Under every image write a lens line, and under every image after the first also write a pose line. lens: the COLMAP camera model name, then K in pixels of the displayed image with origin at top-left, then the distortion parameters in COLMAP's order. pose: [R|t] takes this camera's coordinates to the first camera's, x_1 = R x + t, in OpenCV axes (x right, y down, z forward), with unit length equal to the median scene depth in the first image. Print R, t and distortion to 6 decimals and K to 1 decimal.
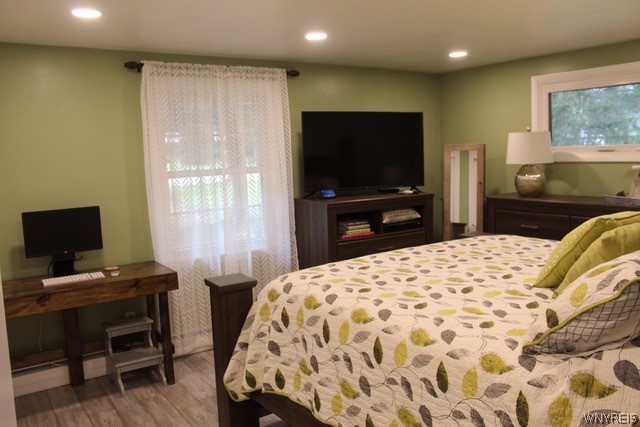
lens RADIAL K [[536.4, 0, 320.5], [0, 536.4, 208.8], [0, 0, 1]] dist [-0.158037, 0.148745]
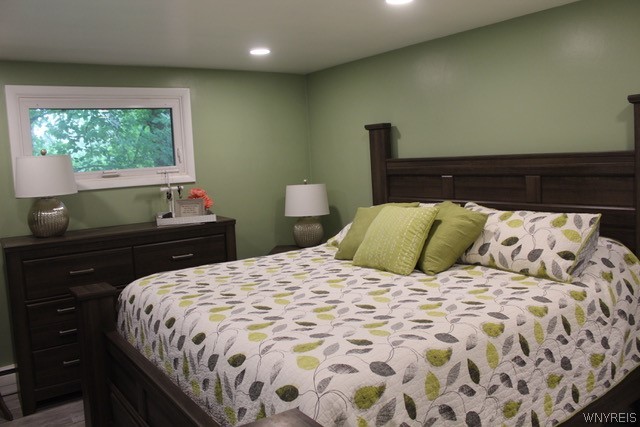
lens RADIAL K [[536.4, 0, 320.5], [0, 536.4, 208.8], [0, 0, 1]] dist [-0.158037, 0.148745]
pose [[-0.022924, -0.062370, 0.997790, -0.453817], [0.155336, 0.985709, 0.065184, -0.062229], [-0.987596, 0.156487, -0.012908, 0.706589]]
